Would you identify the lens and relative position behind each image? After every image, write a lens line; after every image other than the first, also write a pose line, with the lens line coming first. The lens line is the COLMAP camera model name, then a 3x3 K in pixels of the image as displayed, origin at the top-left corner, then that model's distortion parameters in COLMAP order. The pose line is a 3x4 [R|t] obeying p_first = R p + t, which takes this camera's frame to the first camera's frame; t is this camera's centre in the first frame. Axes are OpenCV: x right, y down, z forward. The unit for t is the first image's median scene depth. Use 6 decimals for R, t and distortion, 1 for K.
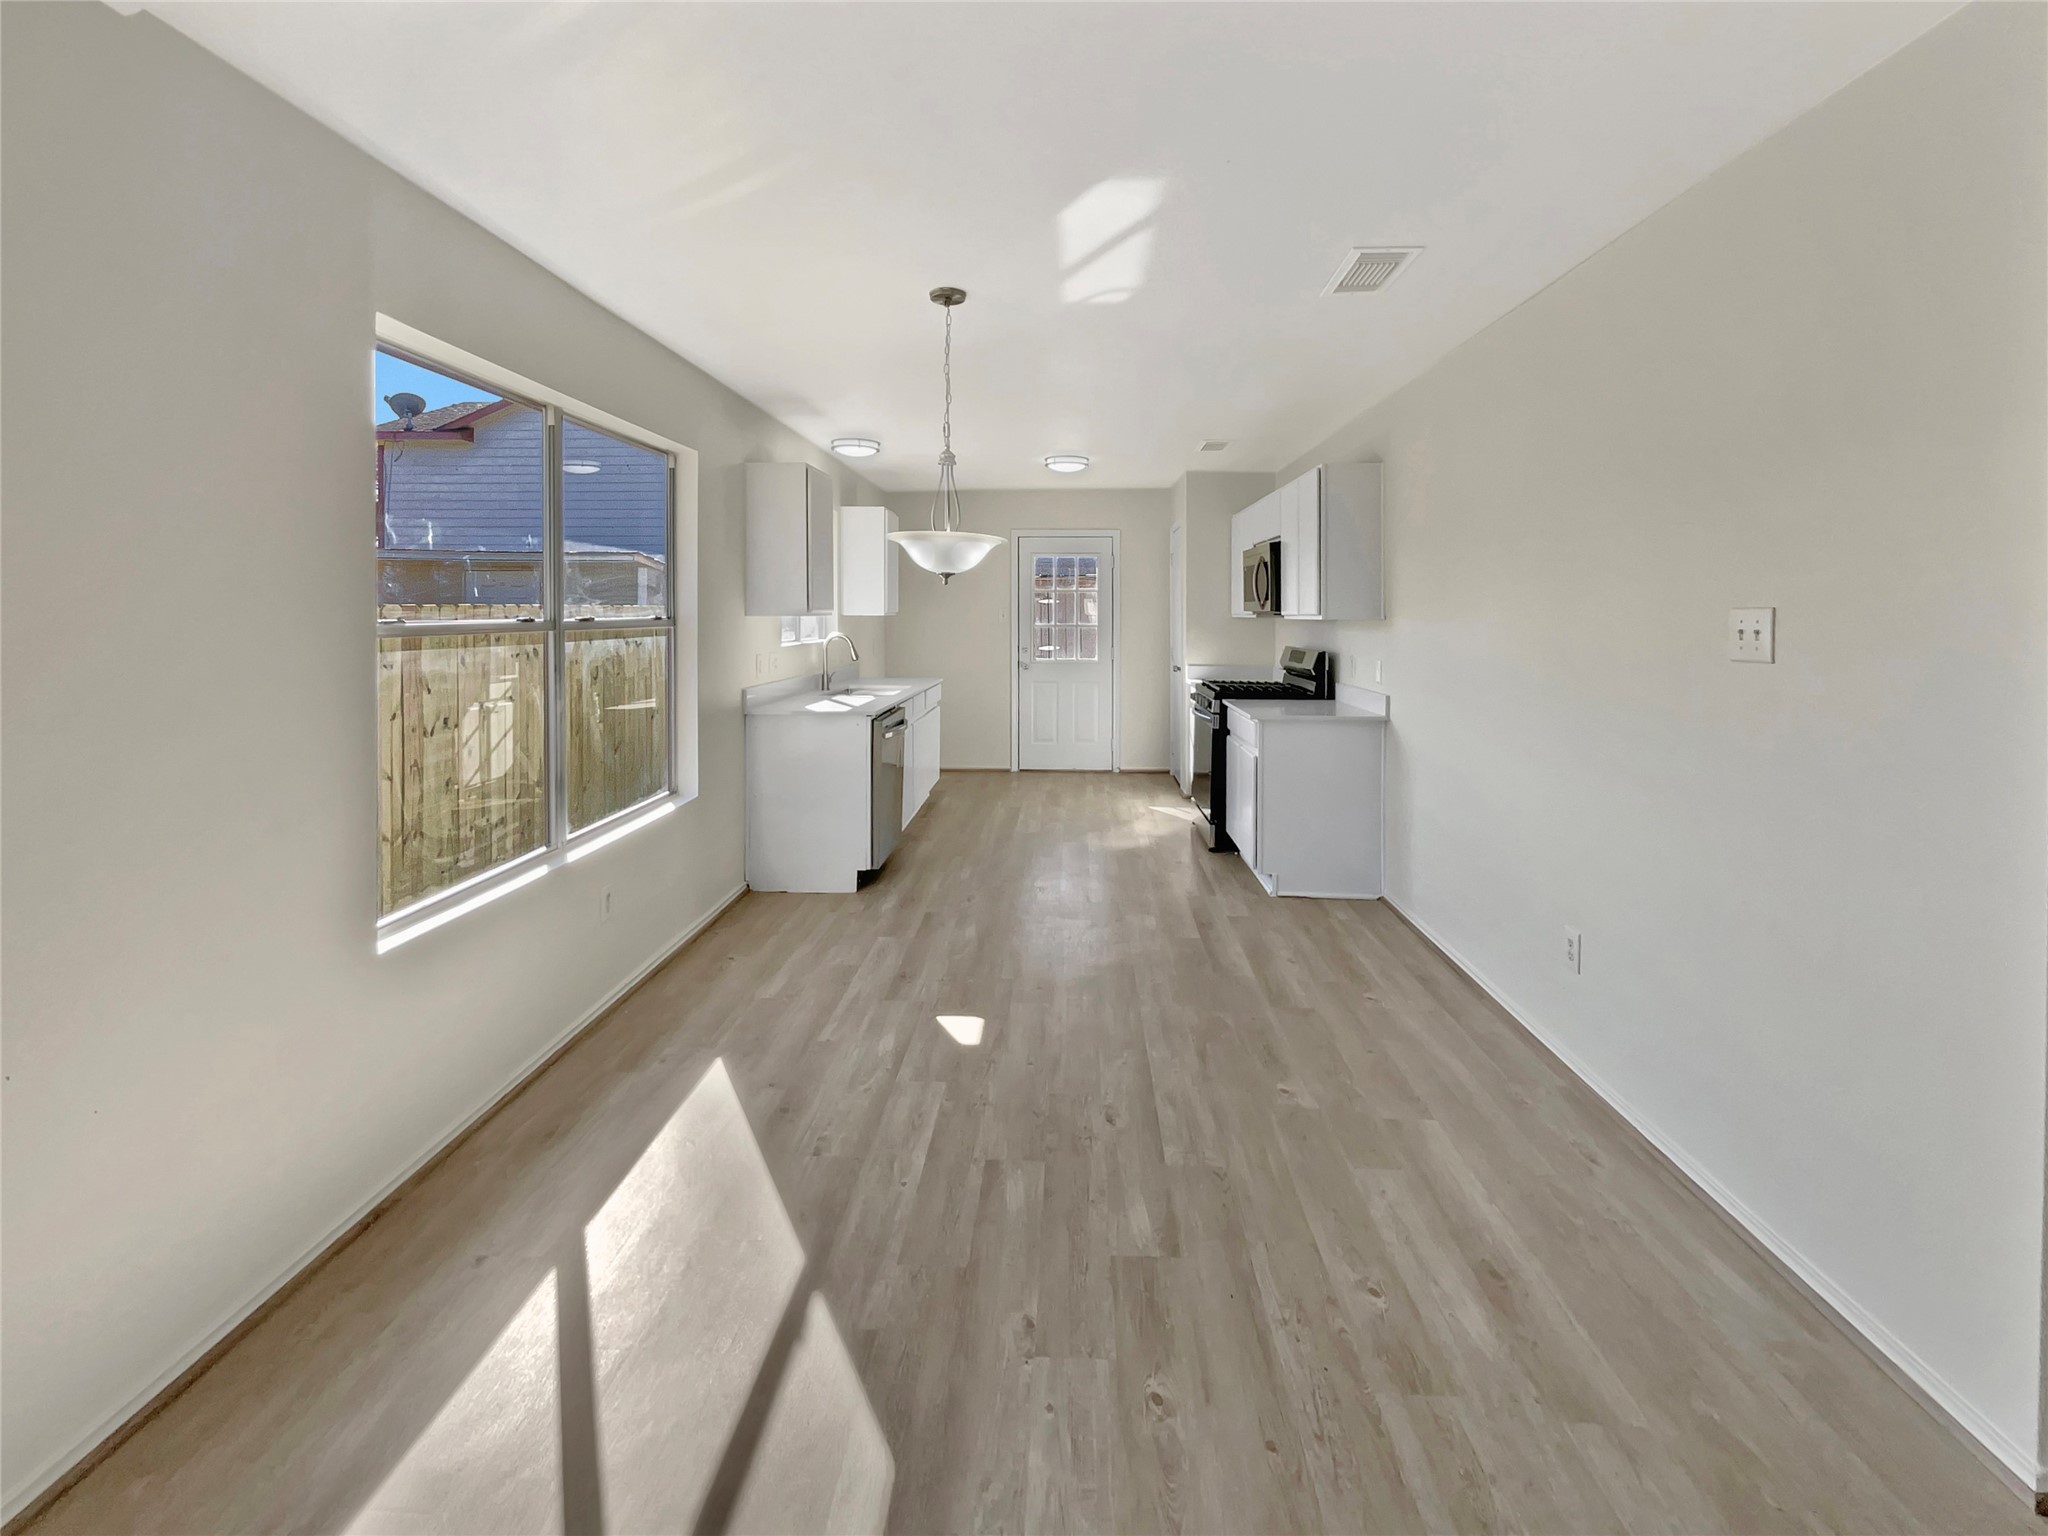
lens RADIAL K [[885.0, 0, 1032.6], [0, 885.0, 617.1], [0, 0, 1]] dist [-0.000037, 0.000430]
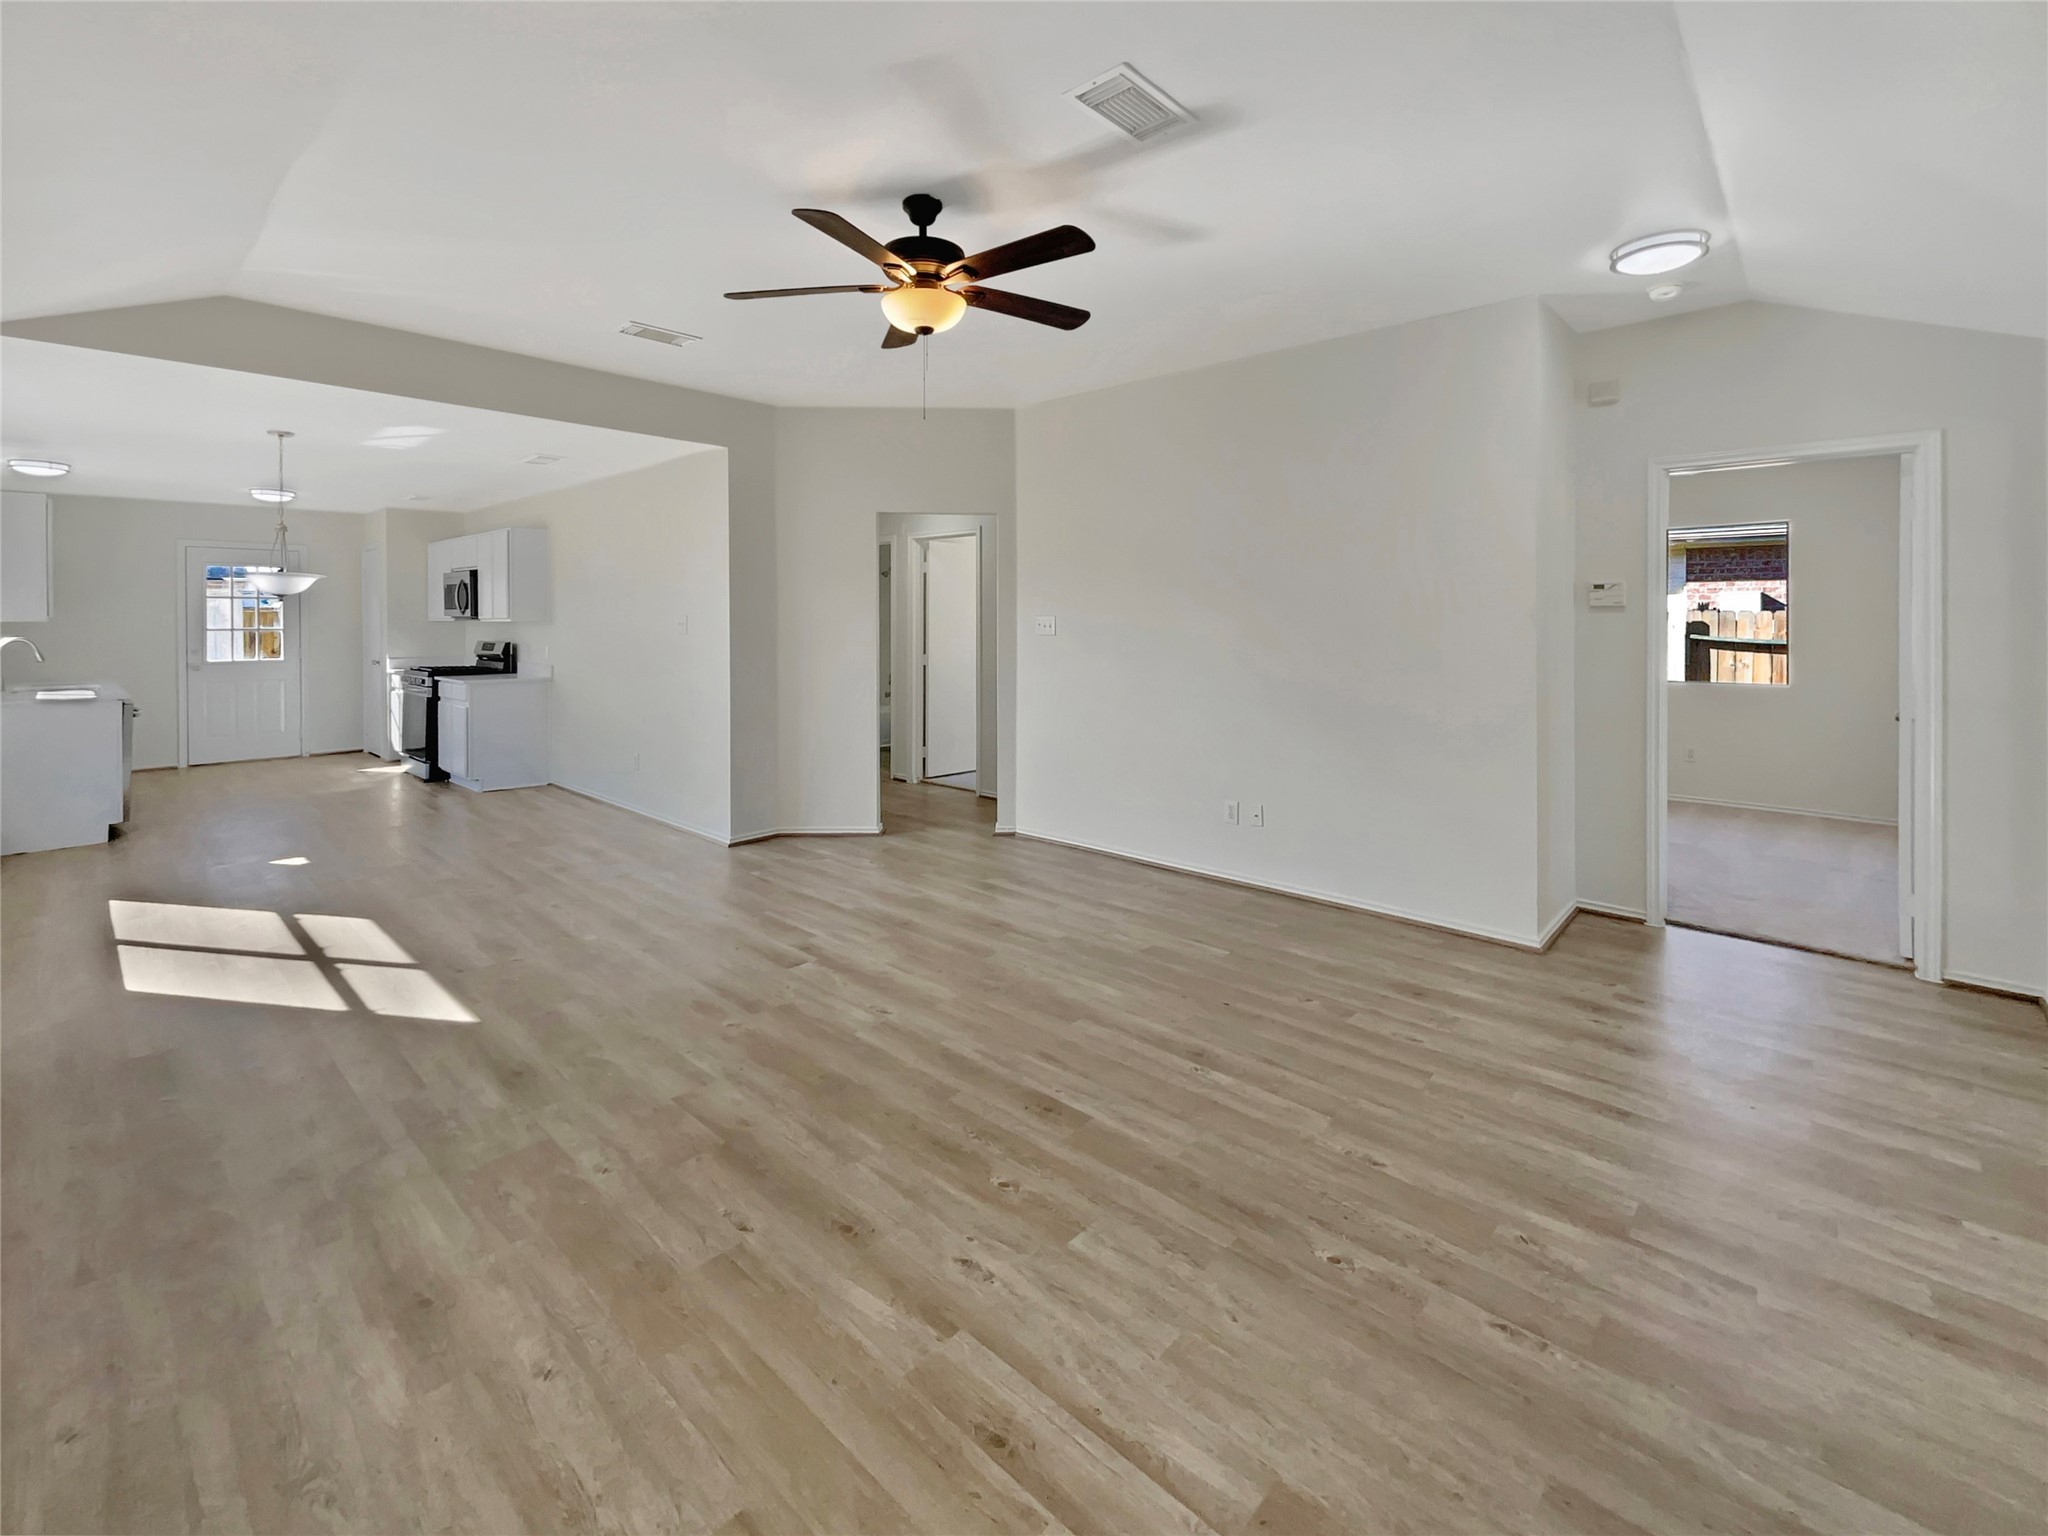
lens RADIAL K [[885.0, 0, 1032.6], [0, 885.0, 617.1], [0, 0, 1]] dist [-0.000037, 0.000430]
pose [[0.638064, -0.002688, 0.769979, -0.281333], [0.006217, 0.999979, -0.001660, 0.003056], [-0.769958, 0.005846, 0.638067, -0.697716]]
